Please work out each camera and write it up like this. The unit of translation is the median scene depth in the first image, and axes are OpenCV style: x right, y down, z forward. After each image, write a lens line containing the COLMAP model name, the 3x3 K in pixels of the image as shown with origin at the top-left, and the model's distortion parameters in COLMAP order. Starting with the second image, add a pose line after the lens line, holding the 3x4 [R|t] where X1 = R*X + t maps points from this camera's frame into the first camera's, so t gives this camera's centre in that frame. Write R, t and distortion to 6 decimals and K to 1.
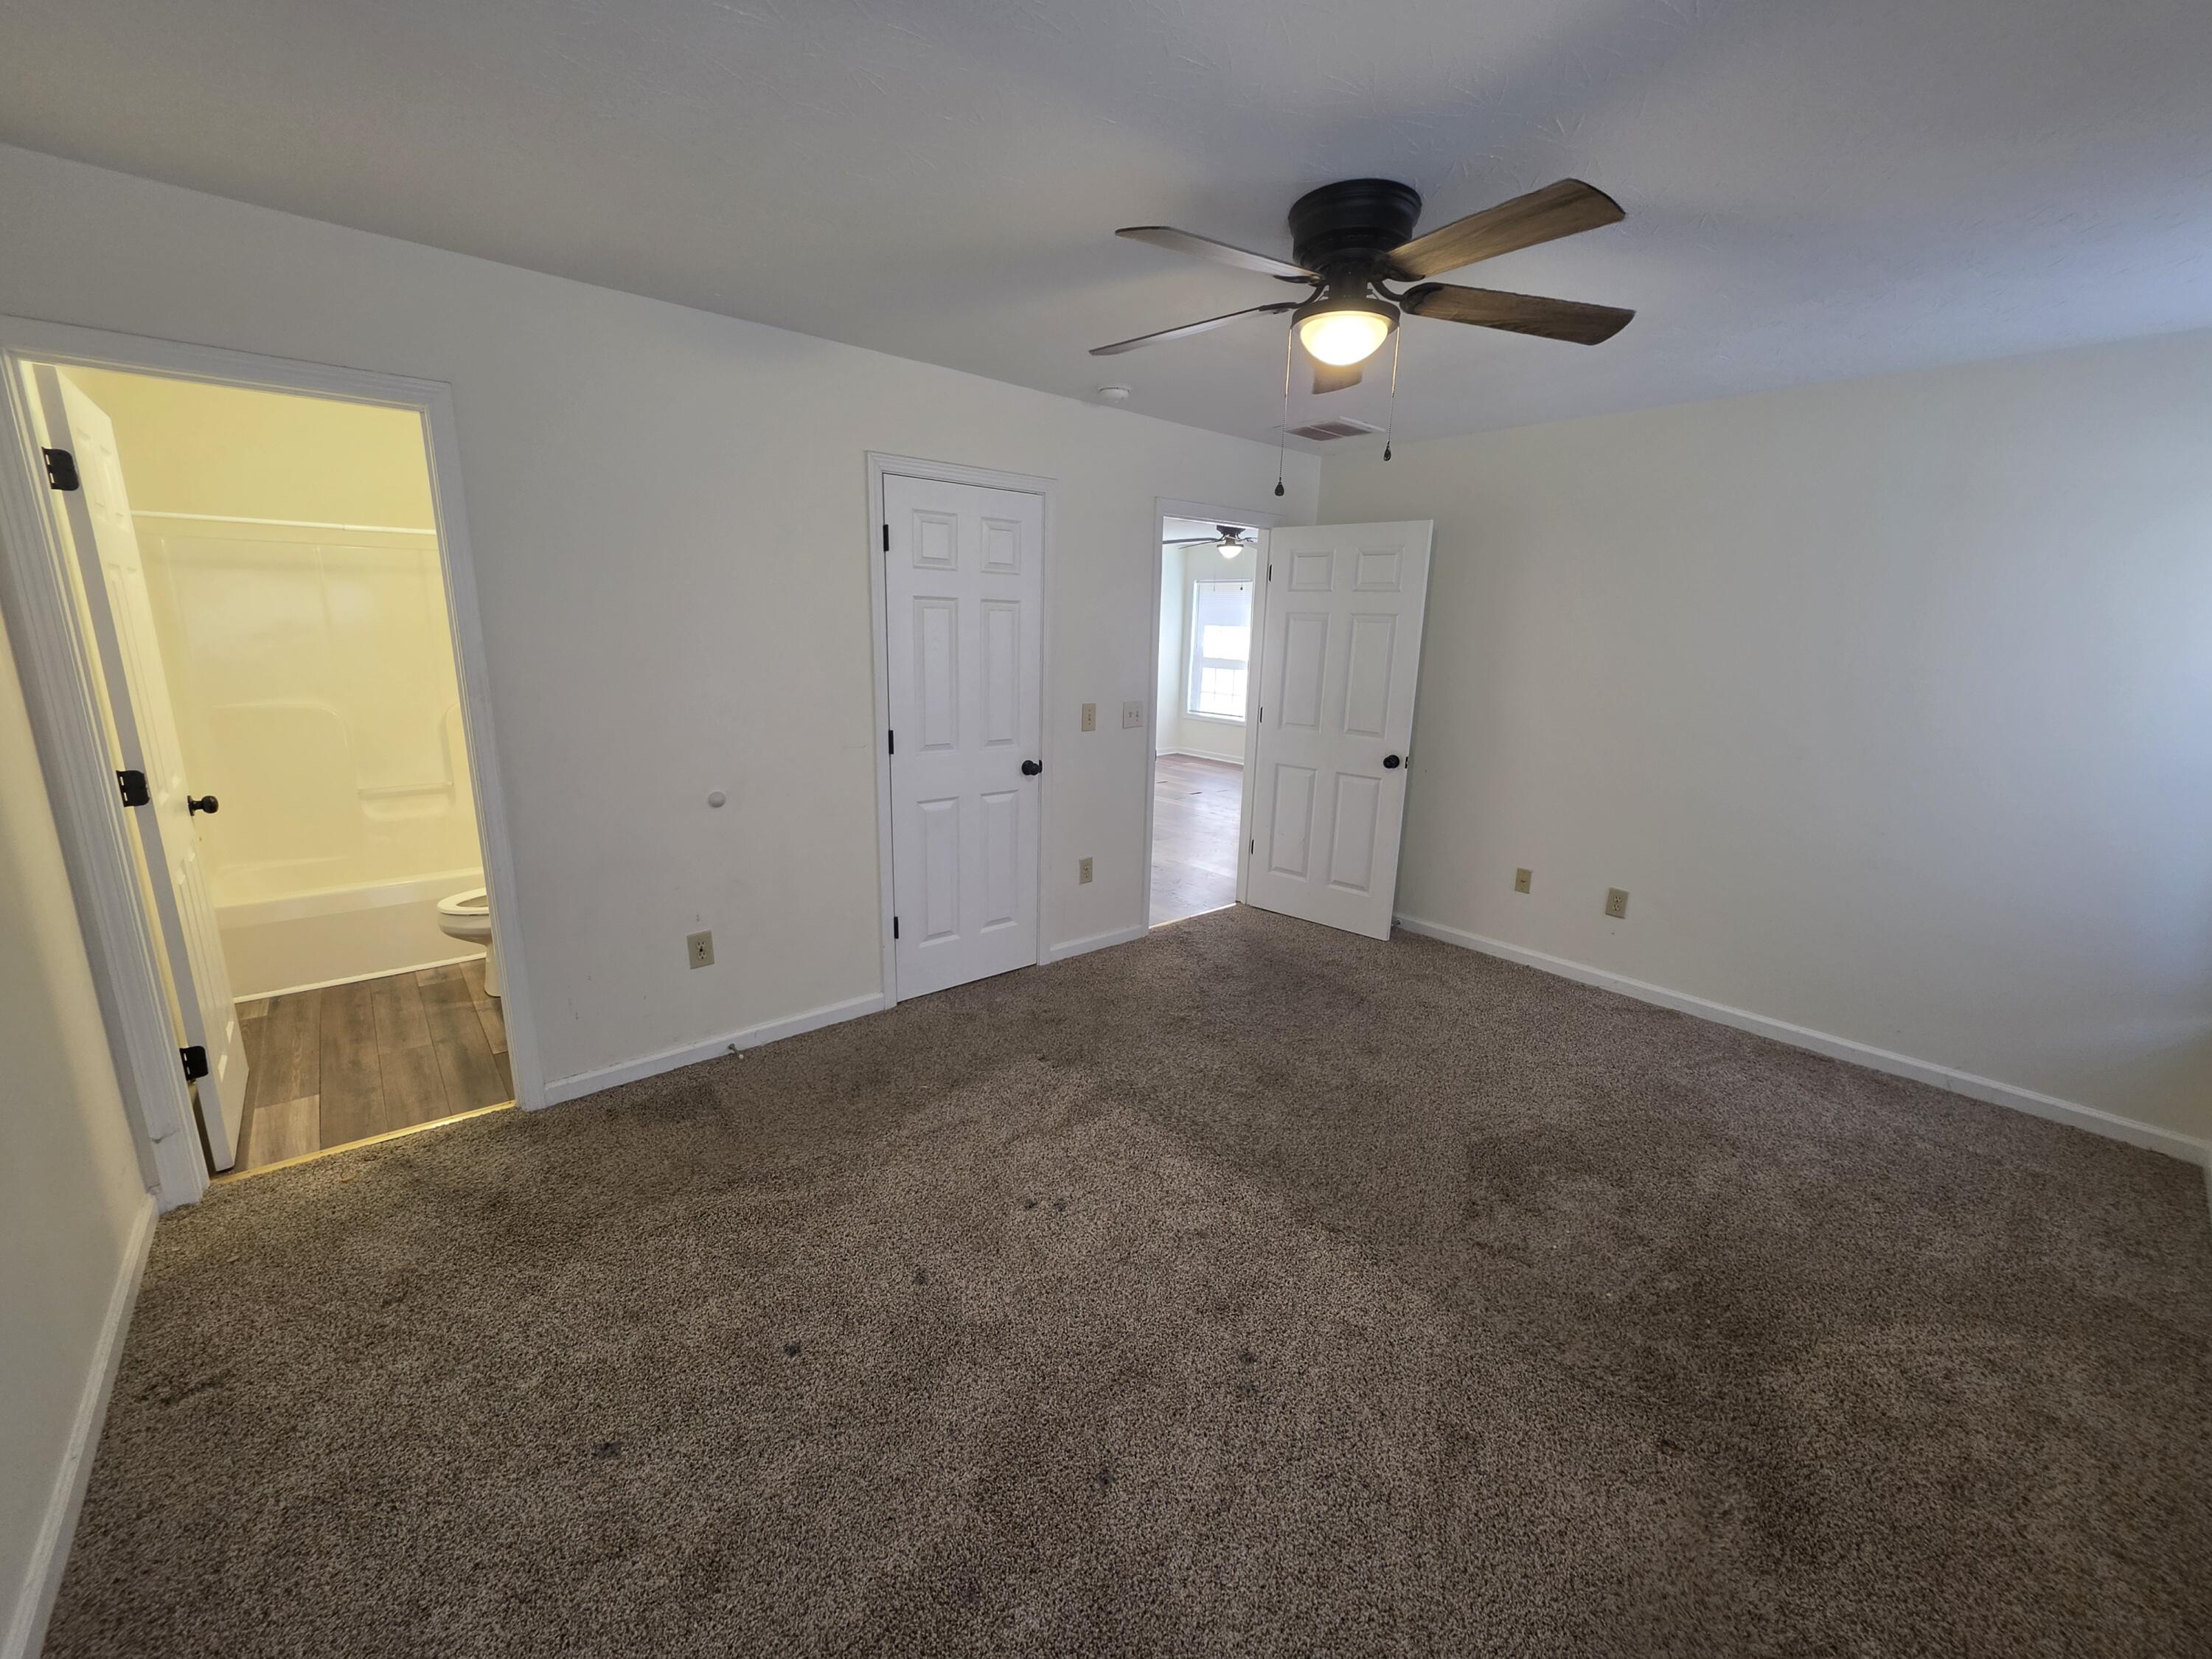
lens RADIAL K [[890.3, 0, 1099.0], [0, 890.3, 822.3], [0, 0, 1]] dist [-0.001588, 0.000373]
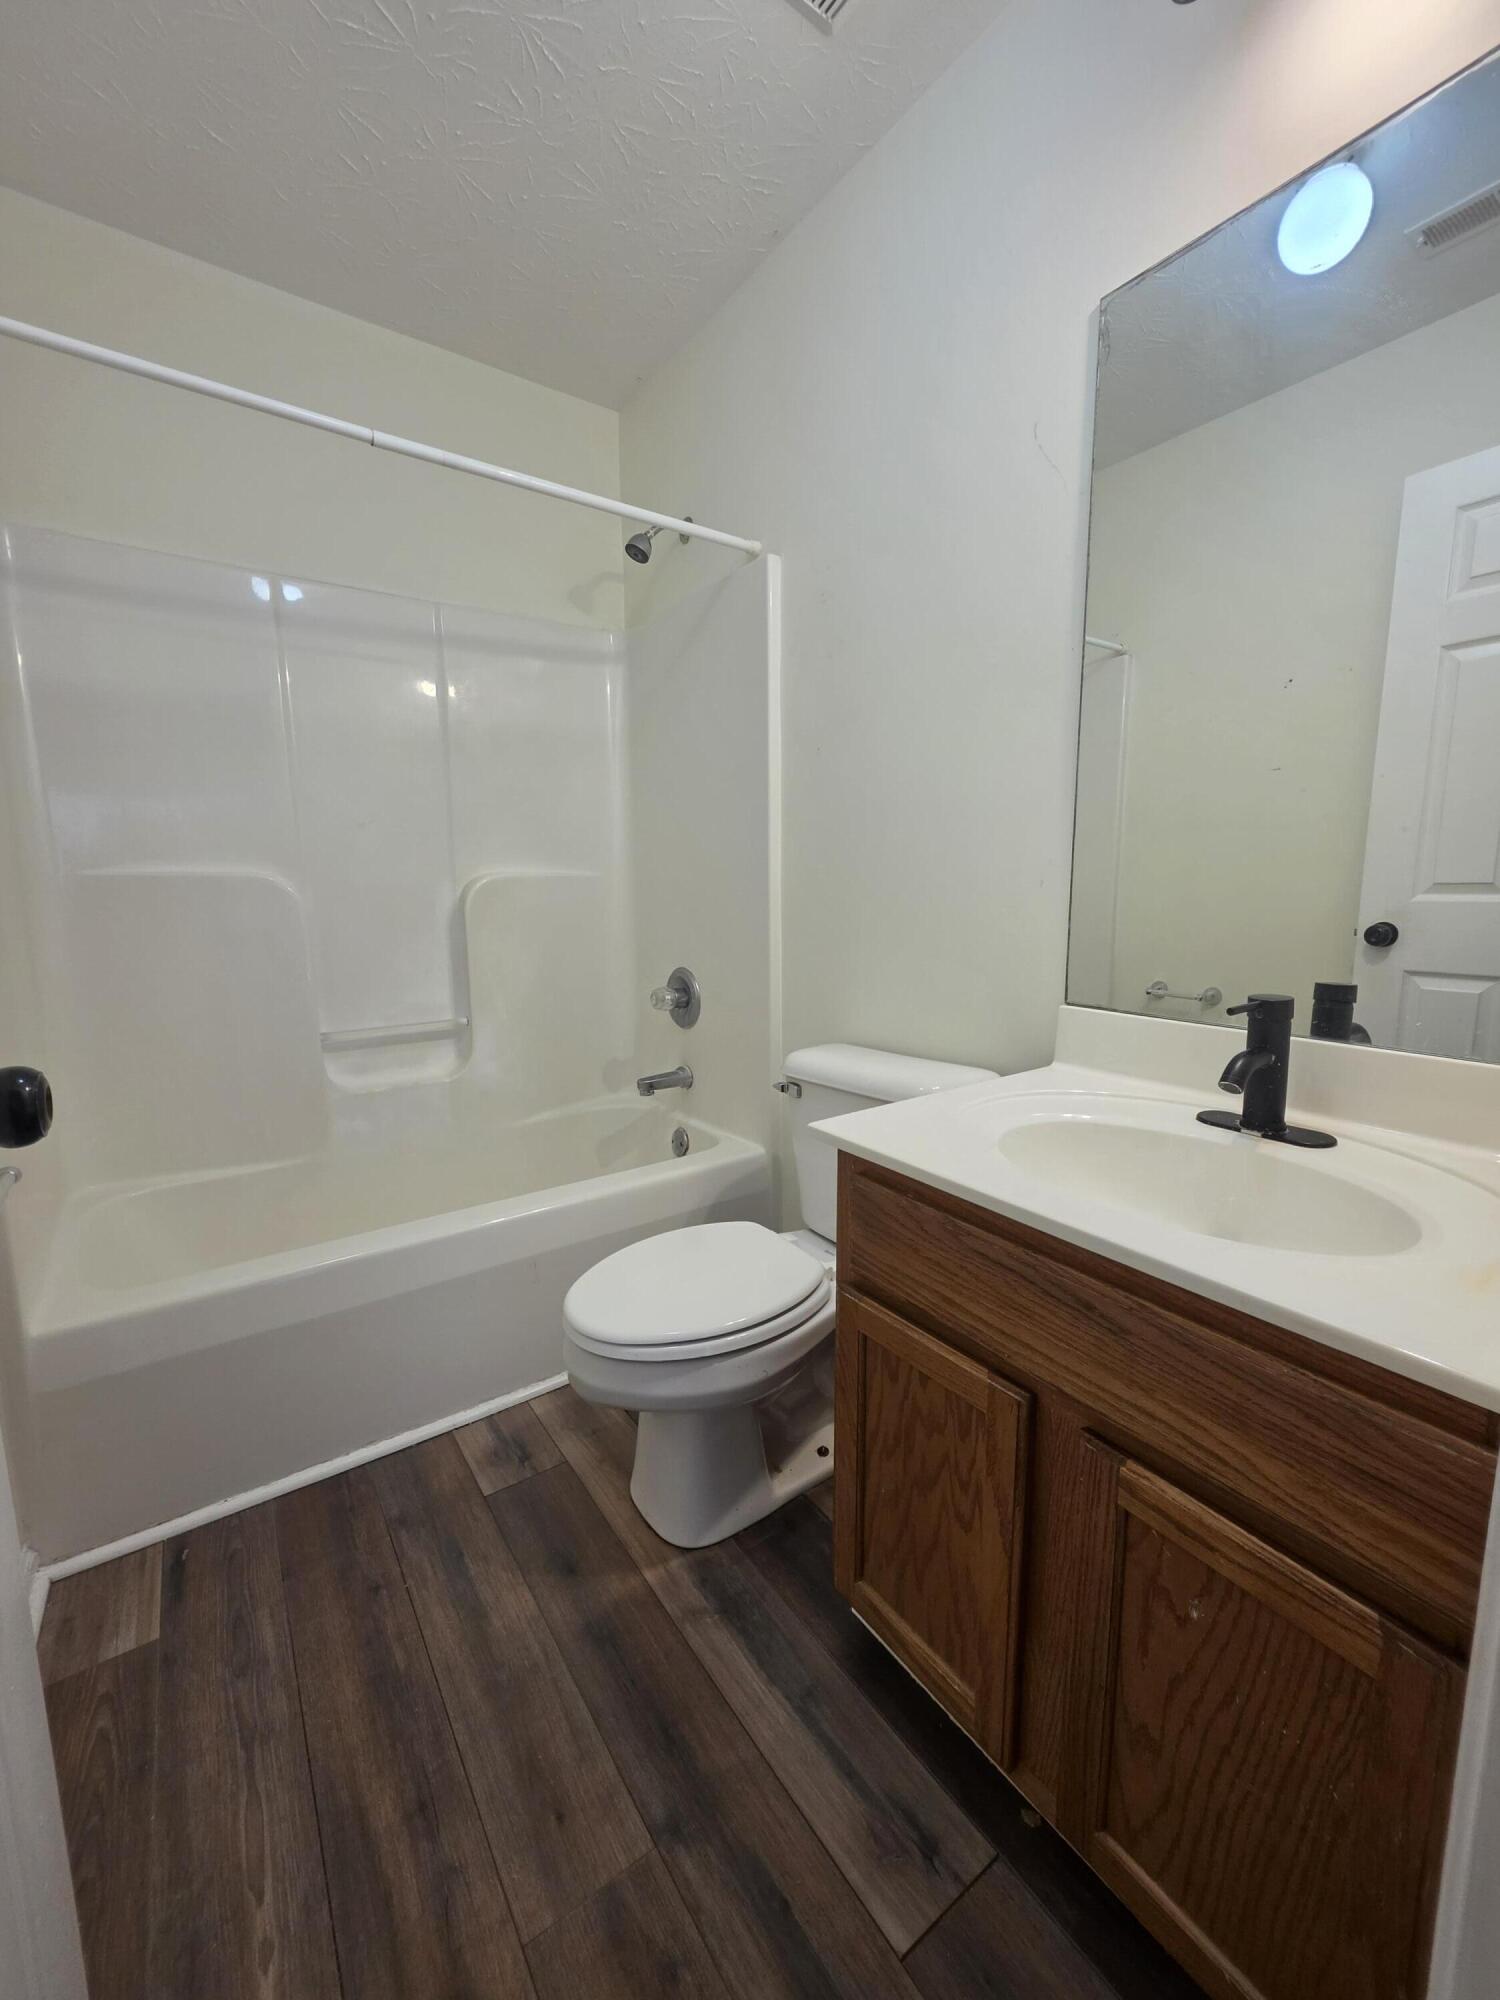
lens RADIAL K [[805.0, 0, 748.5], [0, 805.0, 994.1], [0, 0, 1]] dist [-0.001588, 0.000373]
pose [[0.995391, -0.011111, -0.095255, -0.626197], [0.003111, 0.996484, -0.083729, -0.022560], [0.095850, 0.083046, 0.991925, 0.637572]]
